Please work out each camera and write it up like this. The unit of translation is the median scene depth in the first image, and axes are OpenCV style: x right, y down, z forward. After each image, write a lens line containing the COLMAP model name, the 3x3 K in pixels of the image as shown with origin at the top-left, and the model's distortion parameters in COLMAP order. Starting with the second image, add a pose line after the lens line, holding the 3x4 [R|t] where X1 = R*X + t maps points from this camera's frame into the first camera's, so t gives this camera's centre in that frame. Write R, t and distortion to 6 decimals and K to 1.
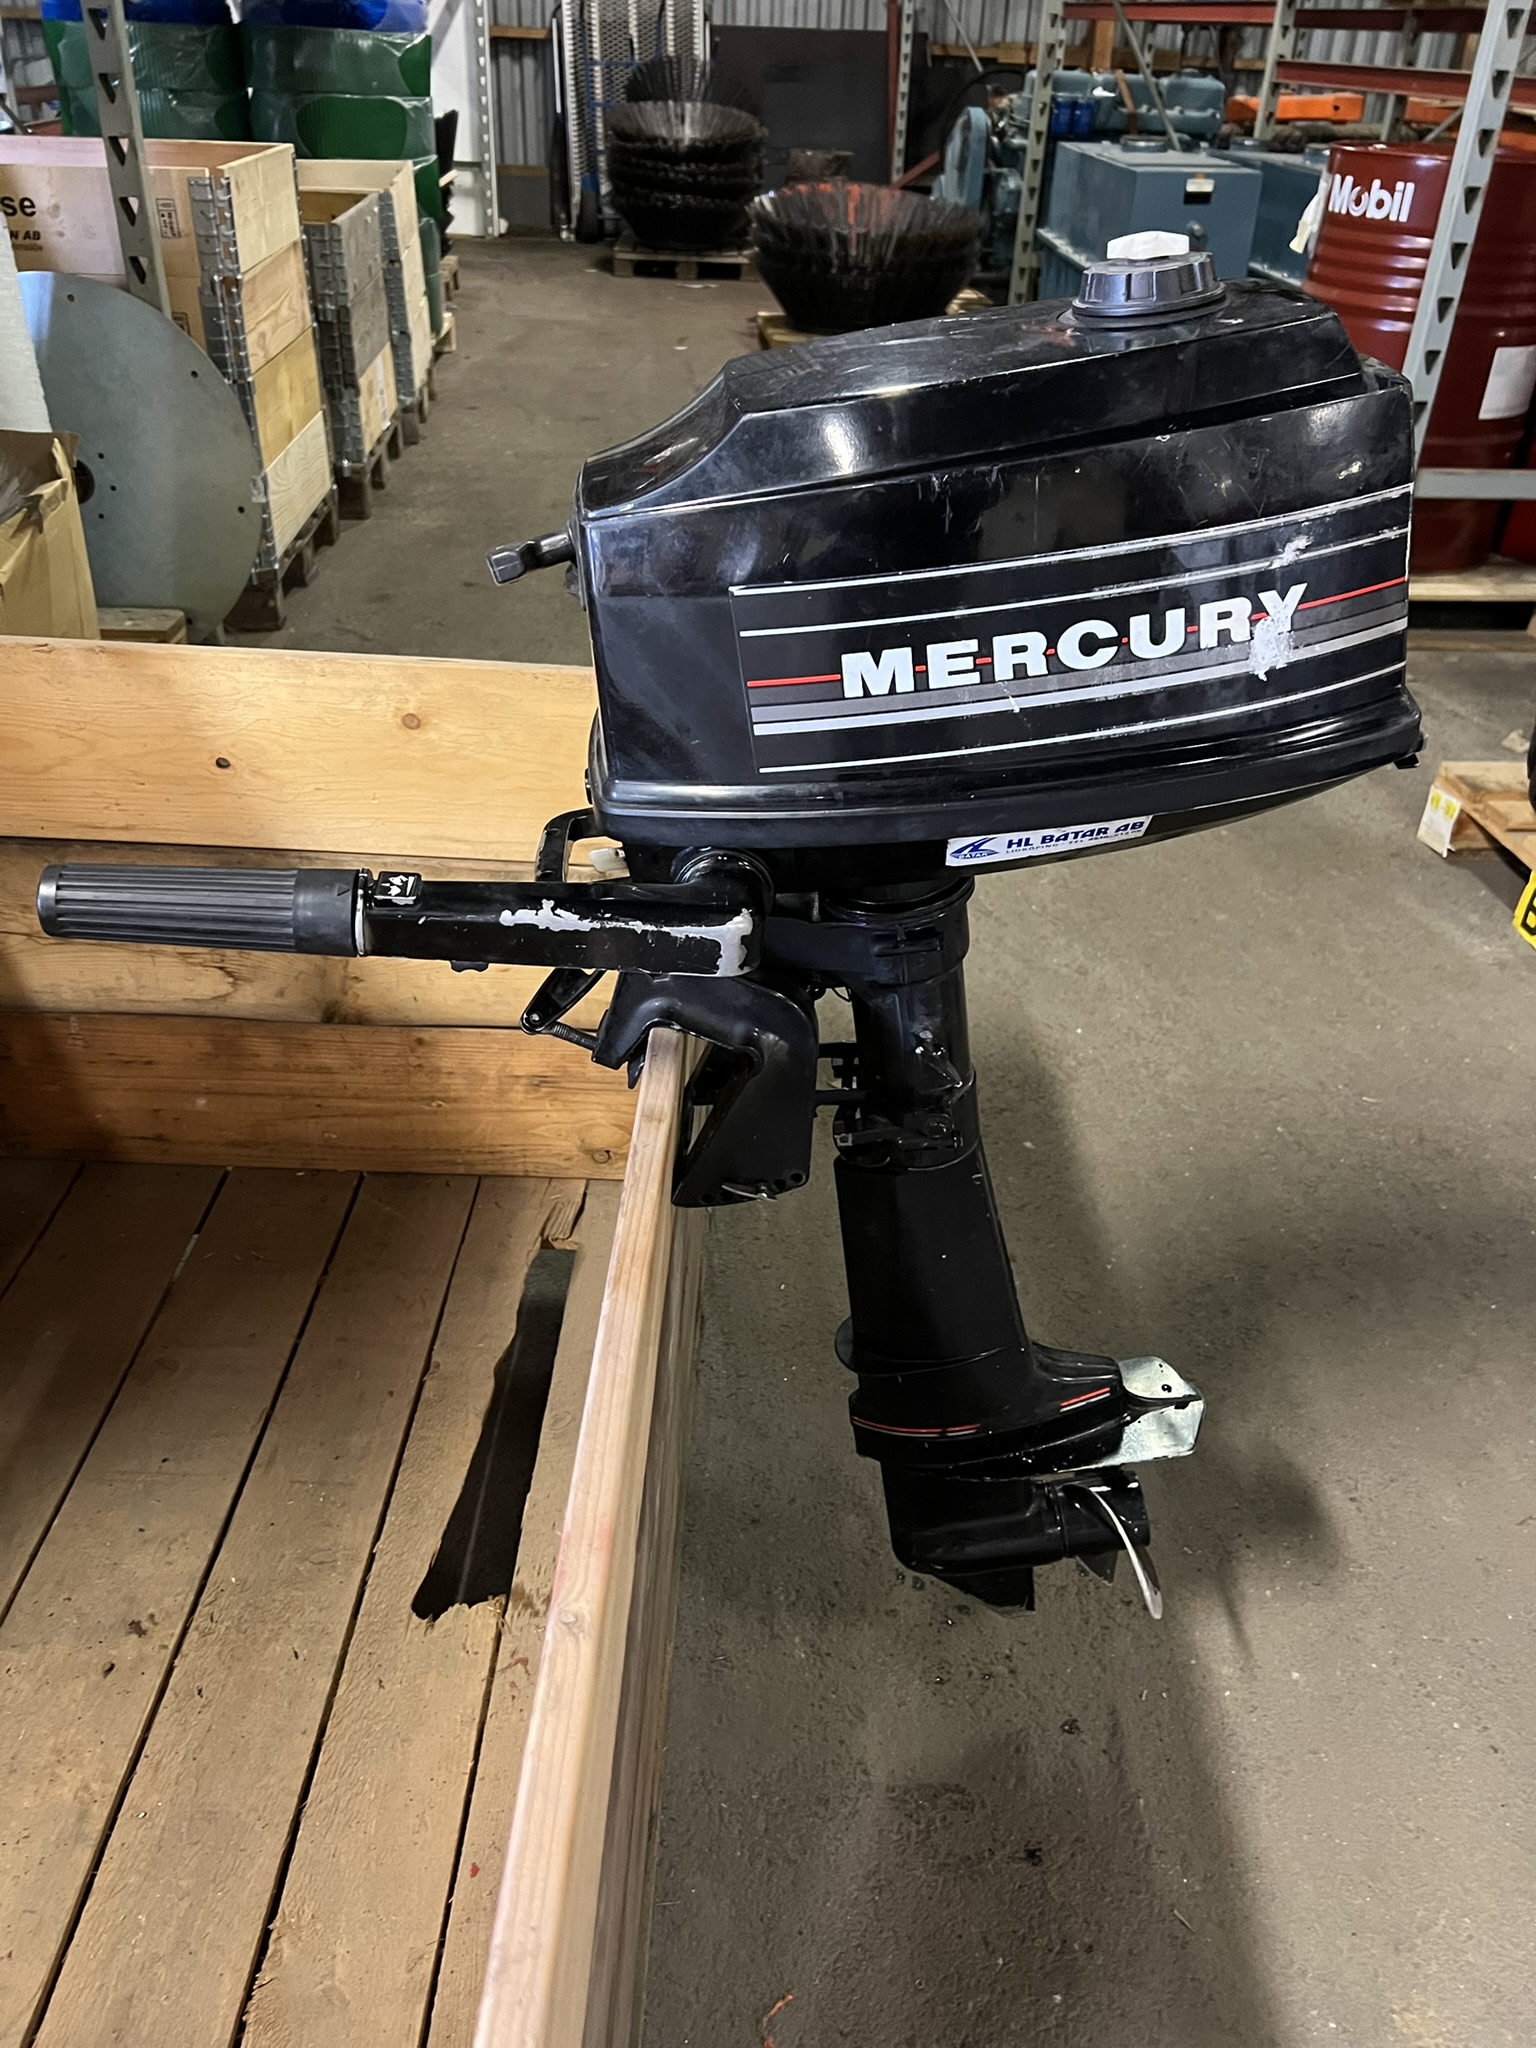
lens RADIAL K [[1546.8, 0, 771.3], [0, 1546.8, 1020.4], [0, 0, 1]] dist [0.045056, -0.052736]
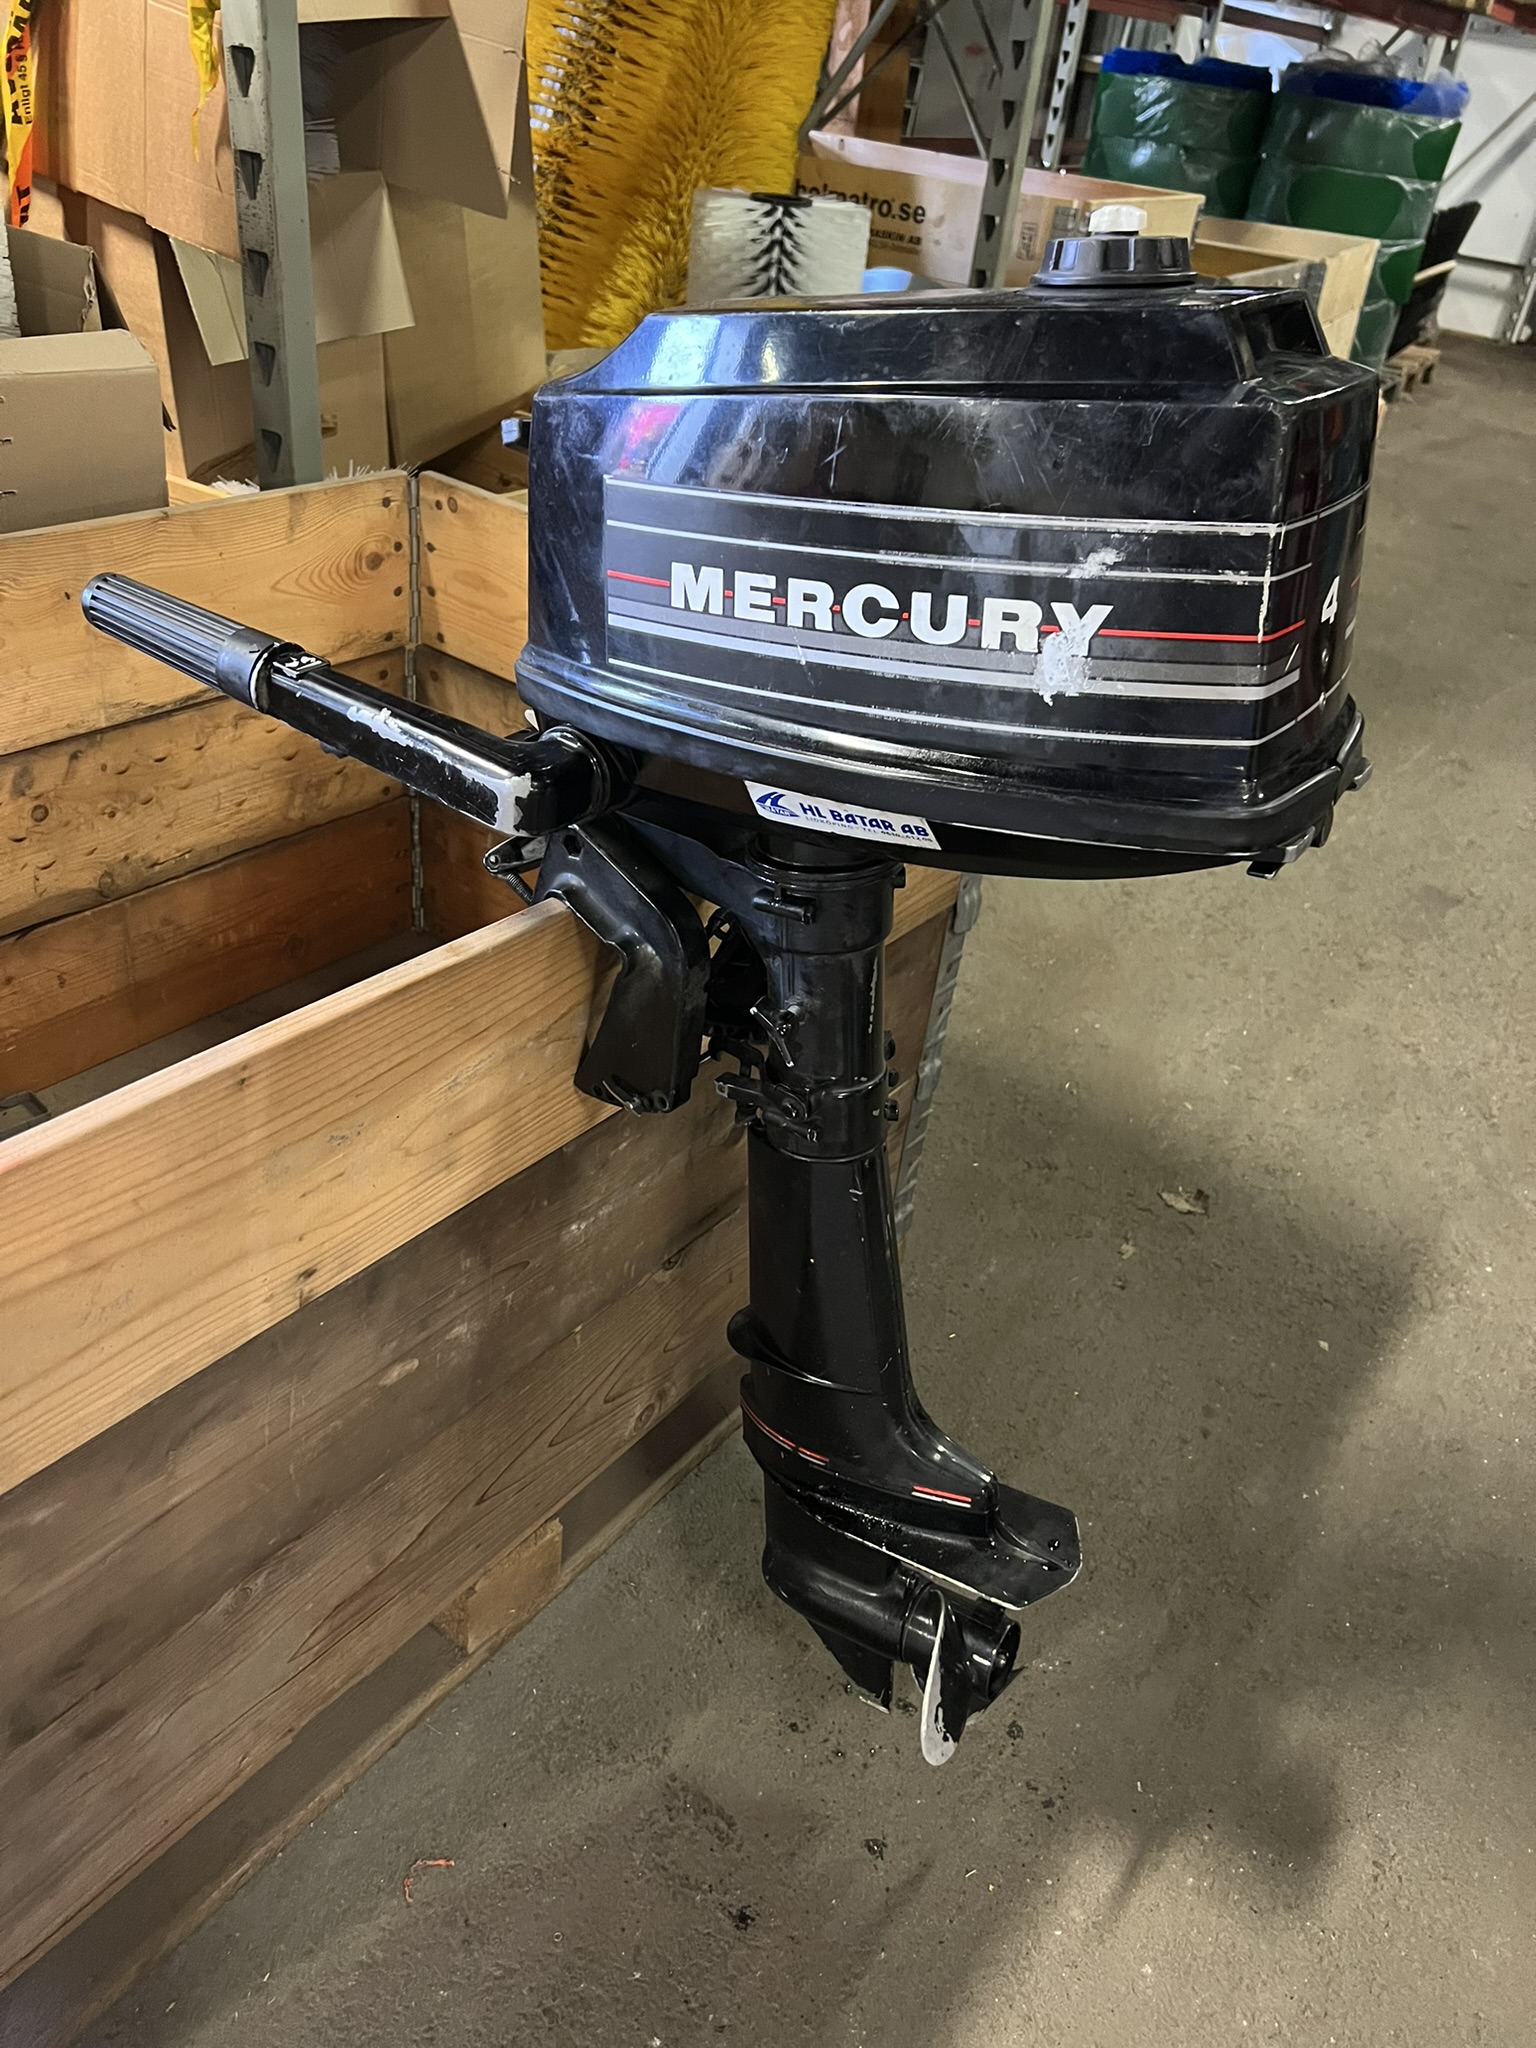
lens RADIAL K [[1540.6, 0, 768.0], [0, 1540.6, 1036.8], [0, 0, 1]] dist [0.054377, -0.063333]
pose [[0.800117, 0.369287, -0.472694, 0.688396], [-0.385667, 0.920265, 0.066138, -0.040549], [0.459428, 0.129384, 0.878741, 0.174605]]
